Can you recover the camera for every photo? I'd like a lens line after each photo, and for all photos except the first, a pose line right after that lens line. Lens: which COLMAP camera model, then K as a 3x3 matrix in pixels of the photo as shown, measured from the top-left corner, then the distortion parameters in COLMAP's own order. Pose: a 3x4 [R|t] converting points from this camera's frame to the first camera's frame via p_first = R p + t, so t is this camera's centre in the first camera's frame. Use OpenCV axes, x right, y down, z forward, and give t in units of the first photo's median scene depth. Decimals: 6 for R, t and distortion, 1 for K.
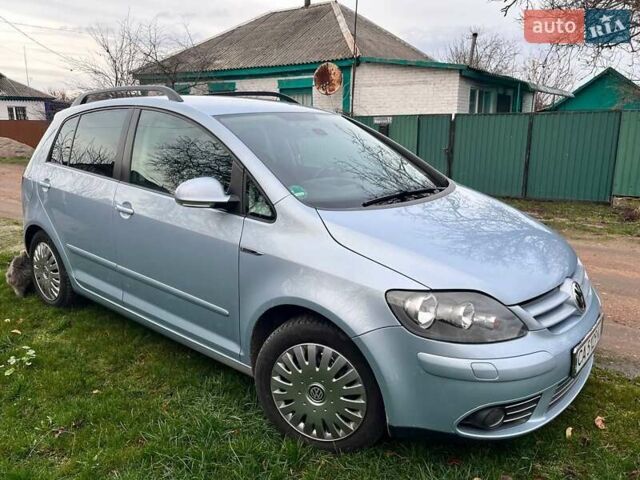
lens RADIAL K [[512.7, 0, 320.0], [0, 512.7, 240.0], [0, 0, 1]] dist [0.029105, -0.006243]
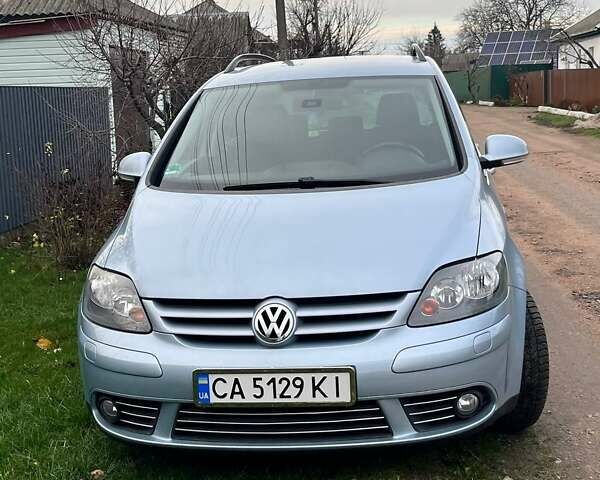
lens RADIAL K [[1024.8, 0, 300.0], [0, 1024.8, 240.0], [0, 0, 1]] dist [0.021531, -0.095573]
pose [[0.517063, 0.102777, -0.849755, 0.303376], [-0.144088, 0.989049, 0.031949, -0.010849], [0.843733, 0.105919, 0.526210, 0.039105]]
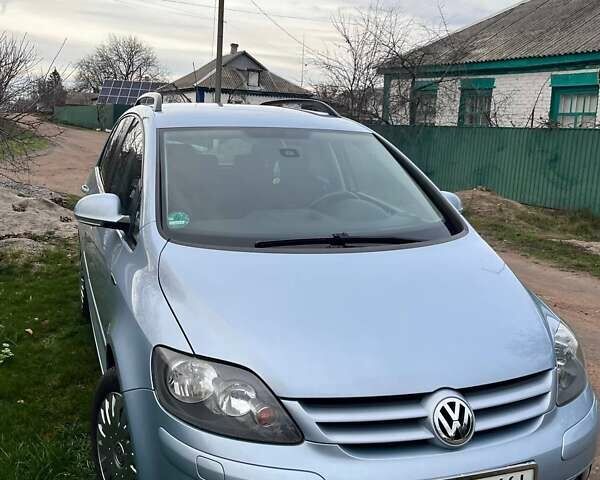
lens RADIAL K [[692.5, 0, 302.4], [0, 692.5, 230.1], [0, 0, 1]] dist [0.023494, 0.019280]
pose [[0.859498, 0.115263, -0.497974, 0.127766], [-0.152751, 0.987643, -0.035042, -0.012133], [0.487782, 0.106185, 0.866484, 0.017977]]
